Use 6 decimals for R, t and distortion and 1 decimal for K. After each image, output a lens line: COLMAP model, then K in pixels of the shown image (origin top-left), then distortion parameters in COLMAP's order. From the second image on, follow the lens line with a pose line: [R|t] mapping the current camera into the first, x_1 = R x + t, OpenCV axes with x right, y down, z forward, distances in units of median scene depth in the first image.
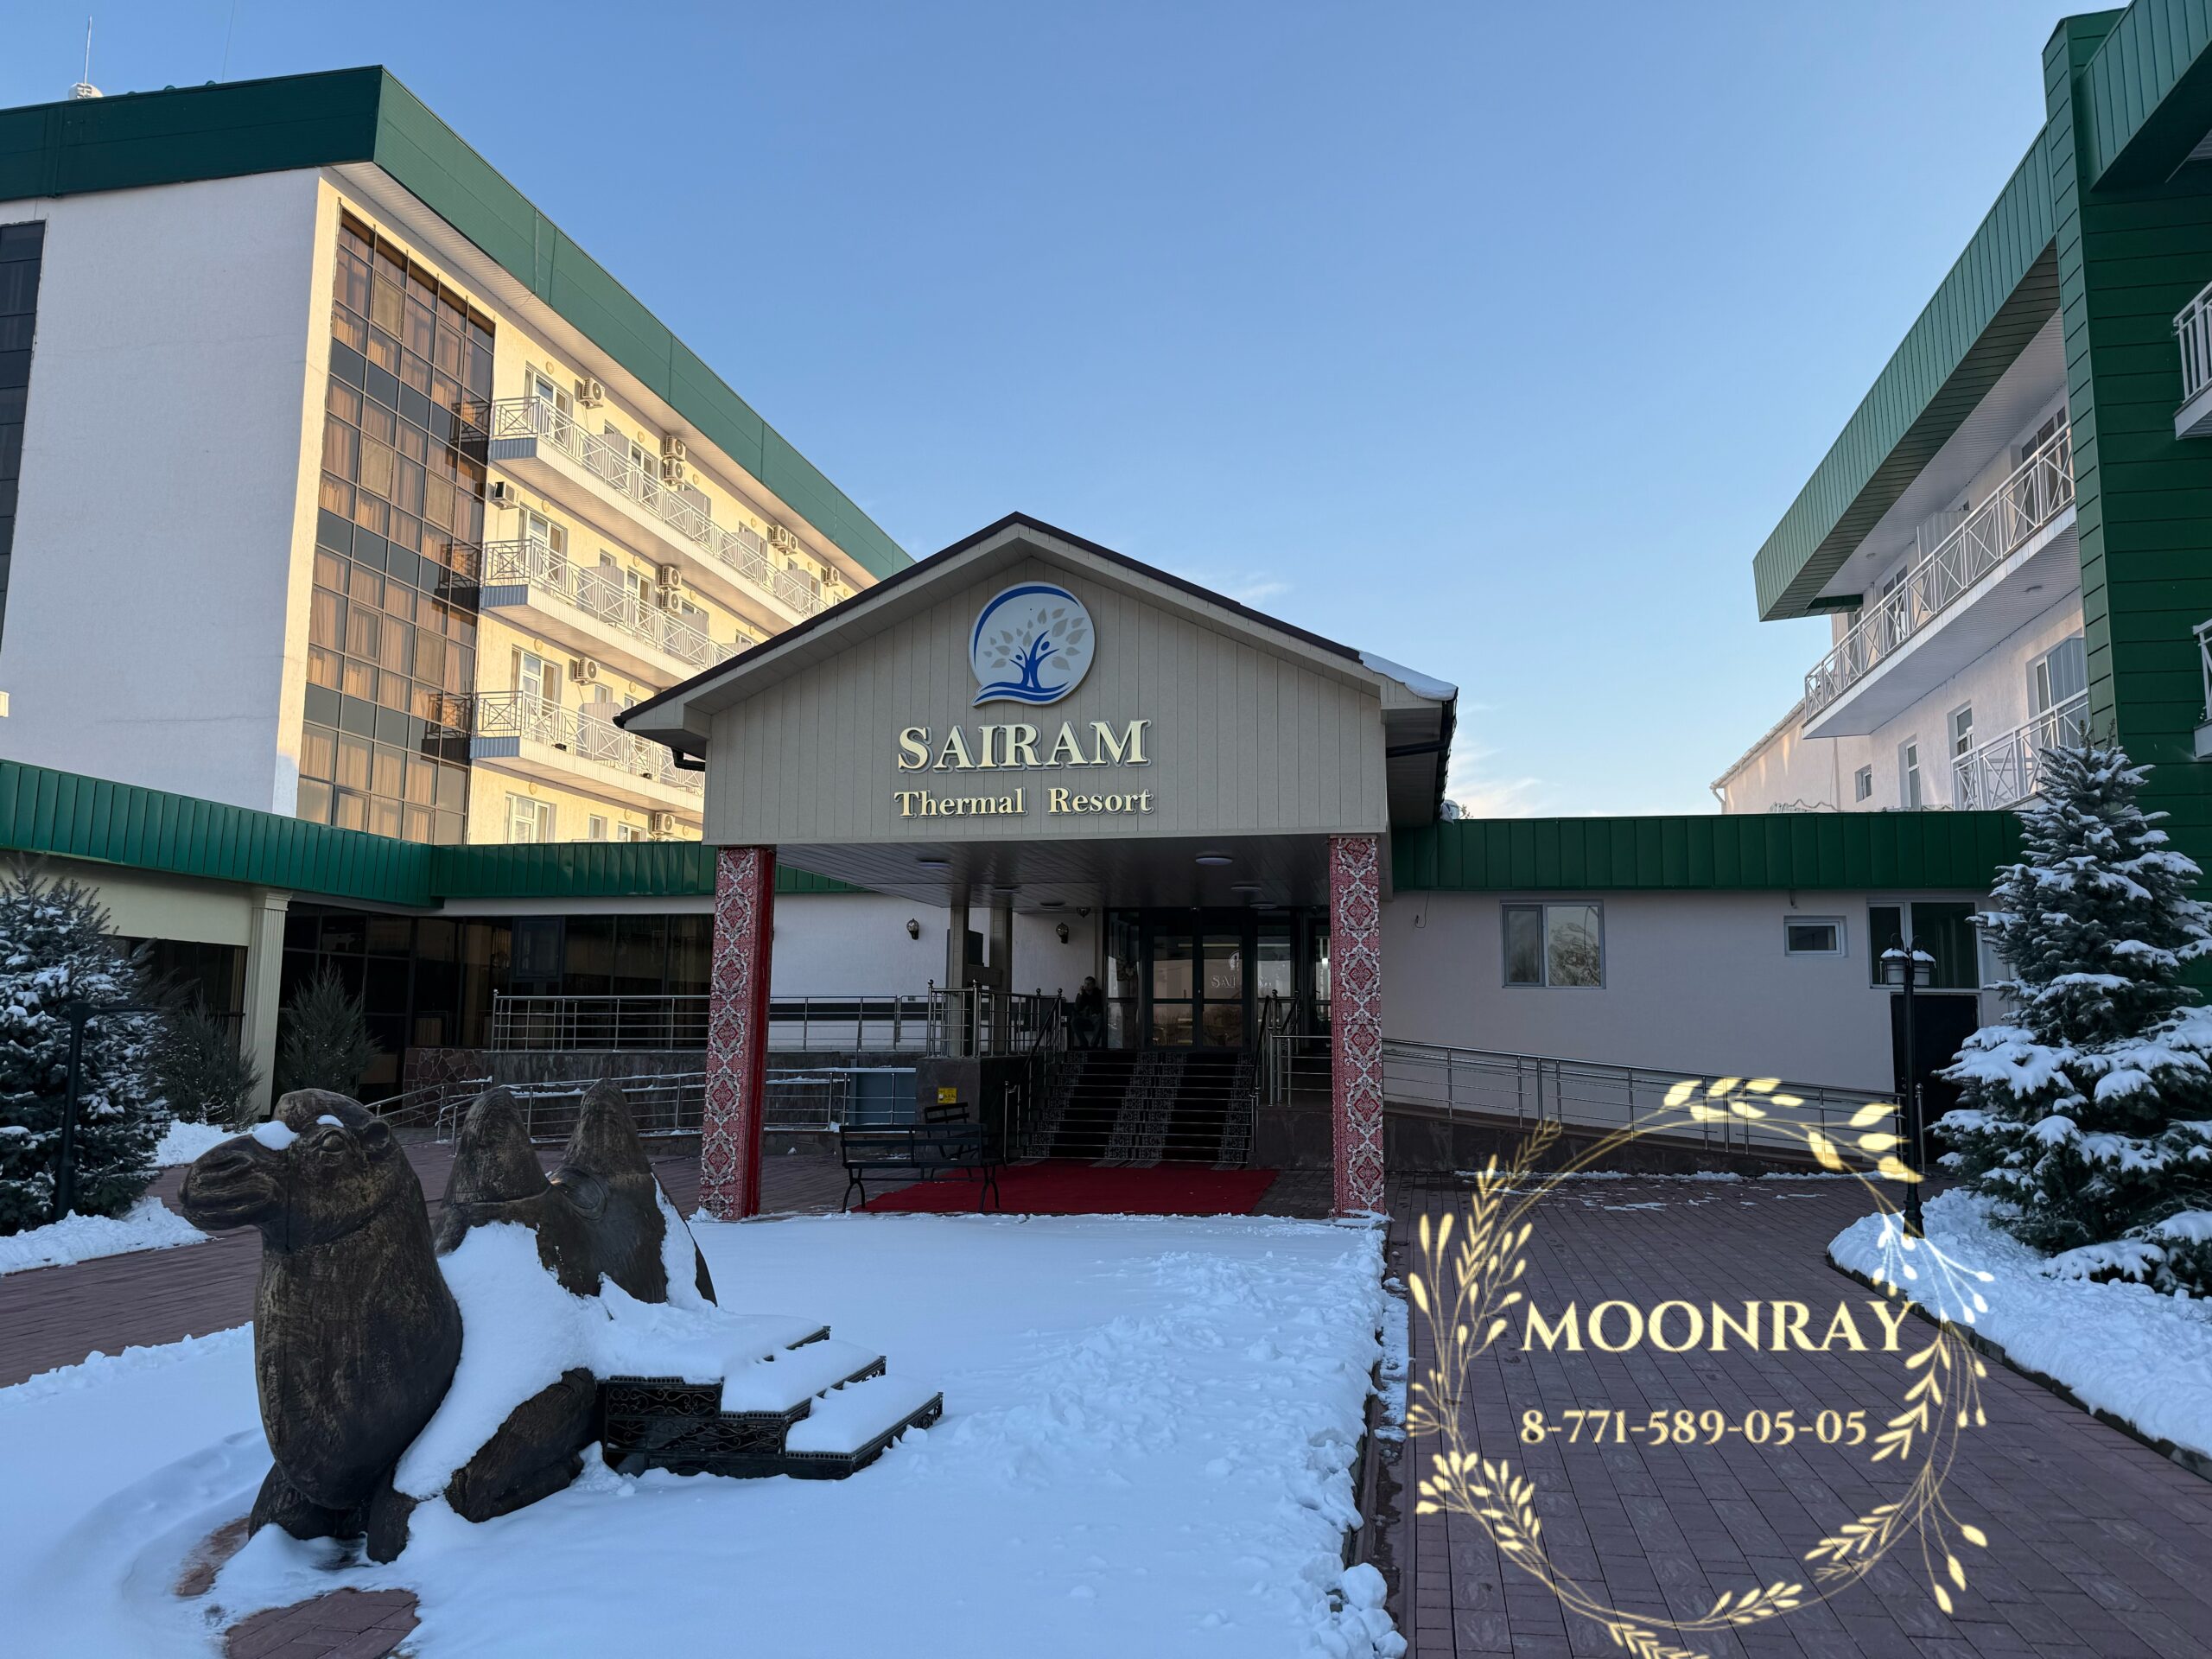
lens RADIAL K [[1576.8, 0, 1127.9], [0, 1576.8, 813.1], [0, 0, 1]] dist [0.077558, -0.058000]
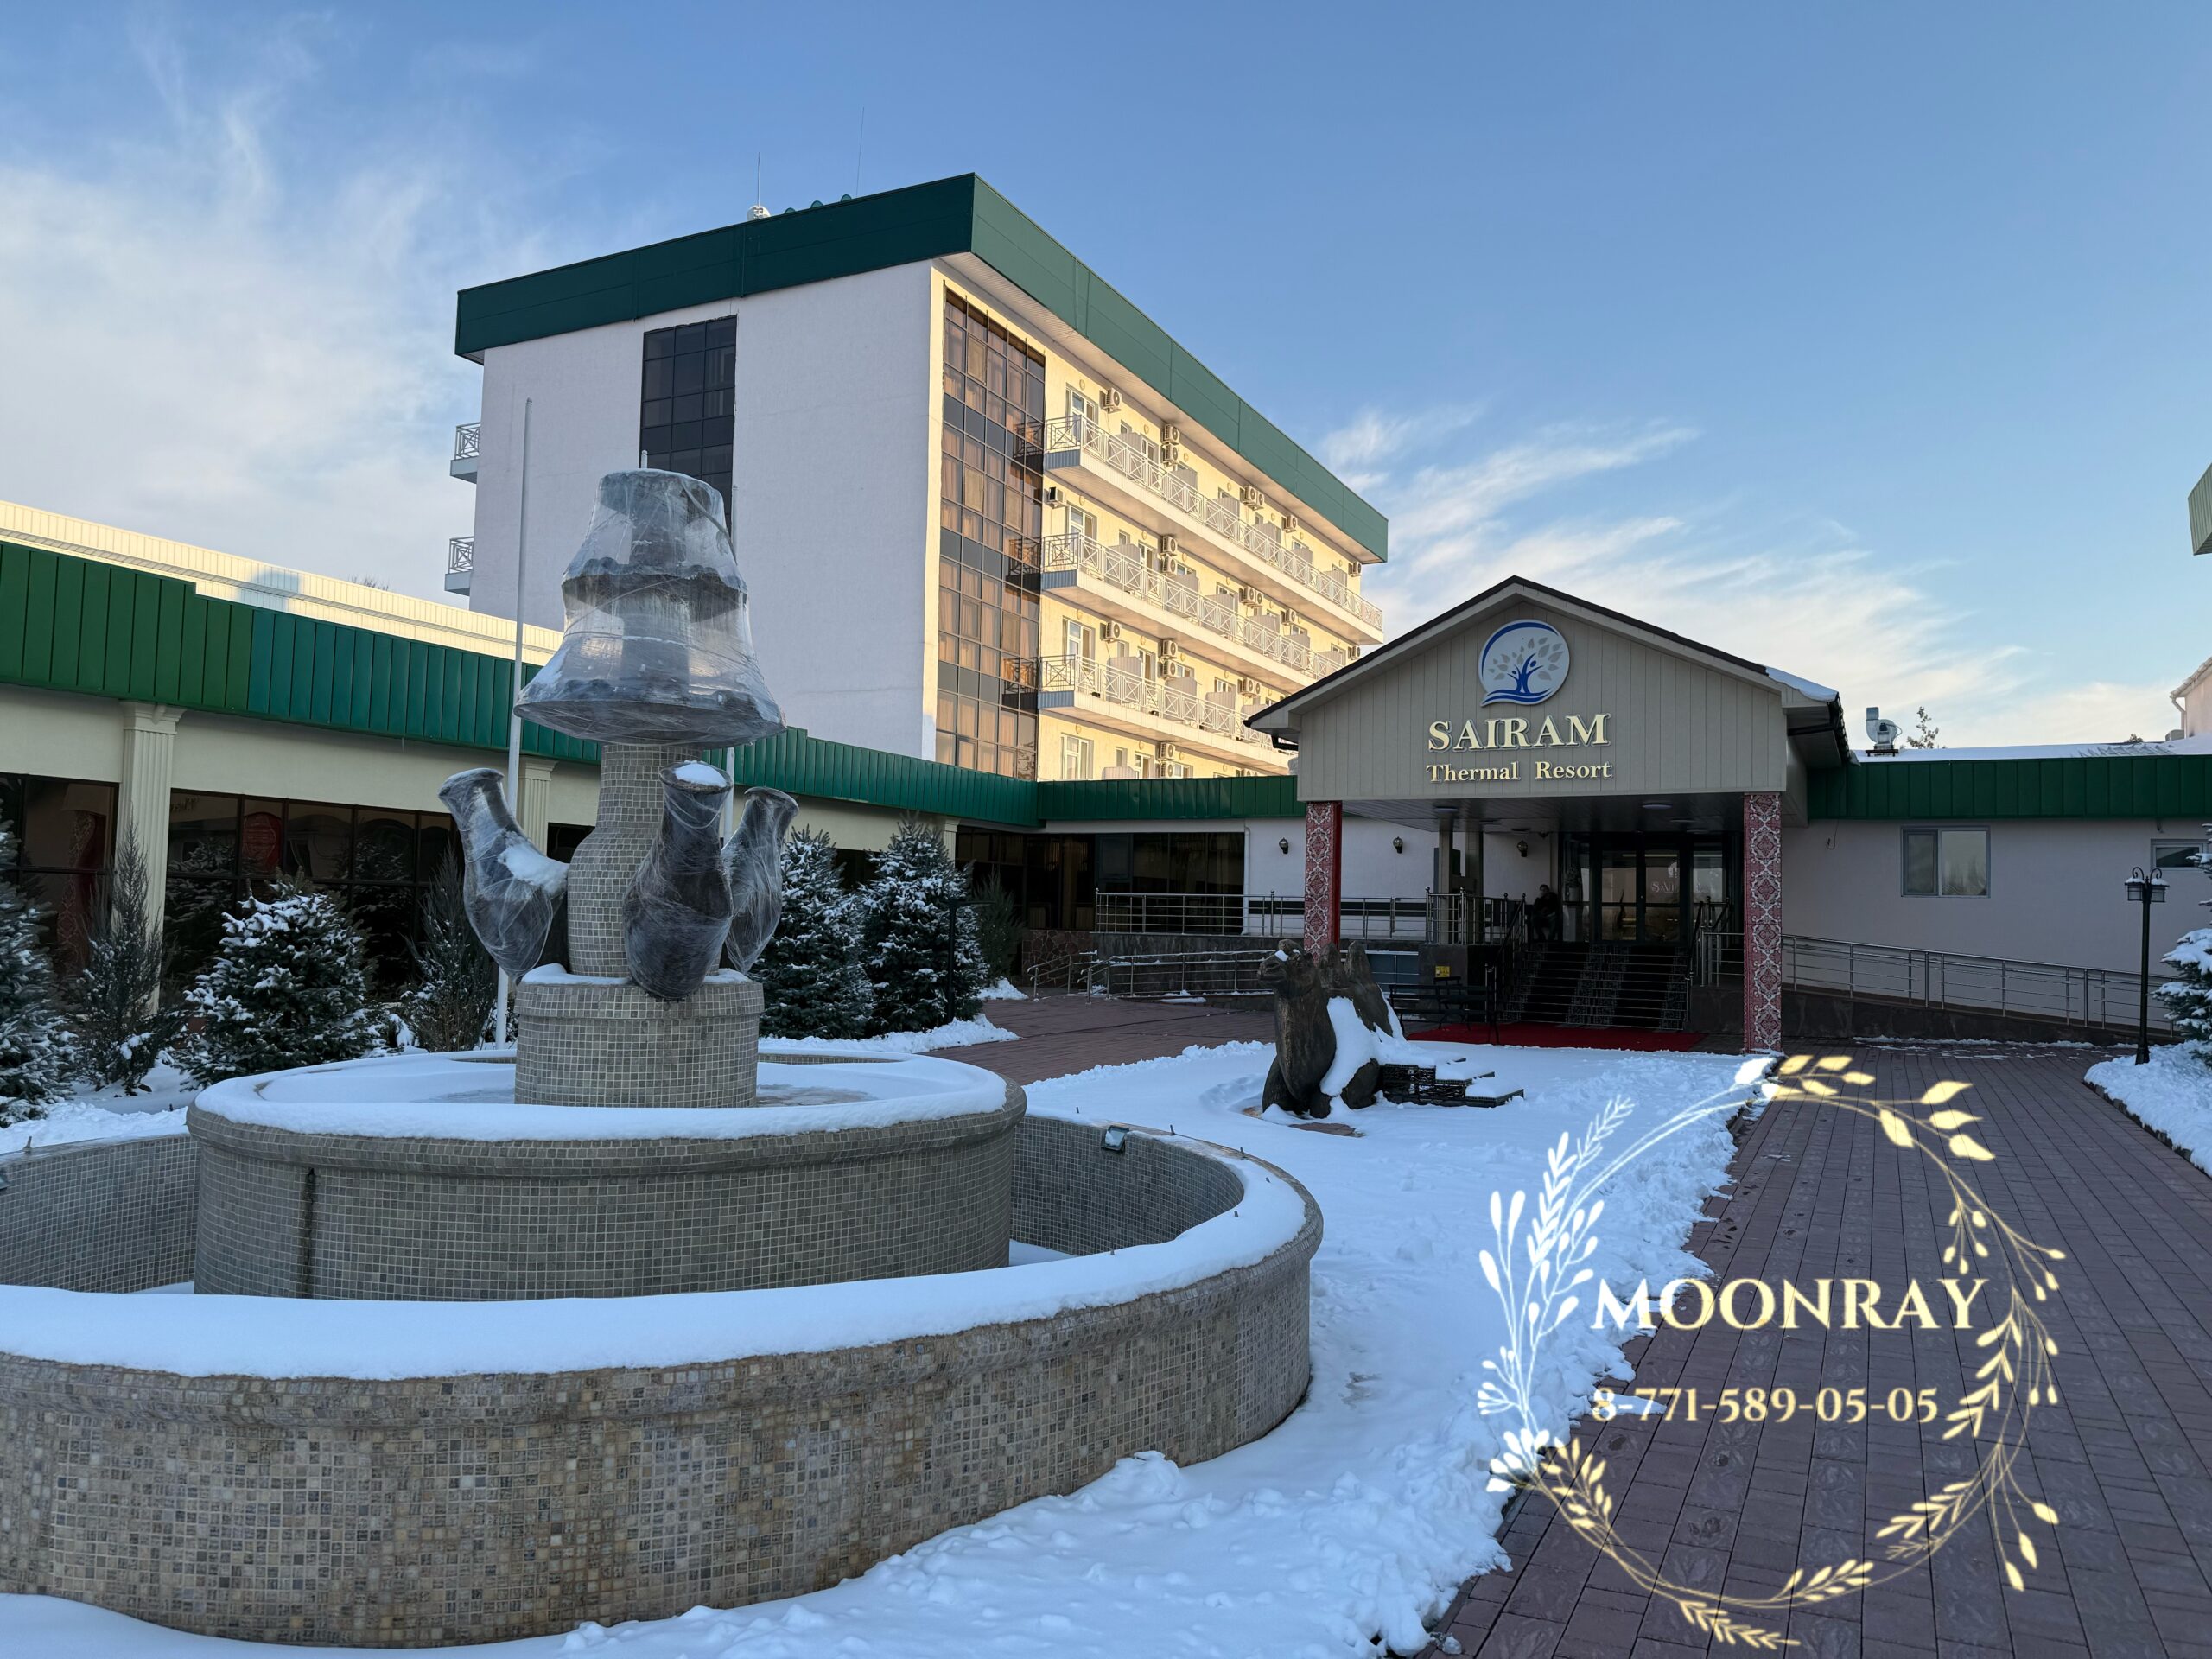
lens RADIAL K [[1576.8, 0, 1095.5], [0, 1576.8, 845.4], [0, 0, 1]] dist [0.077558, -0.058000]
pose [[0.960782, 0.000155, -0.277306, -0.033394], [0.023727, 0.996287, 0.082764, -0.067816], [0.276289, -0.086098, 0.957210, -0.516943]]
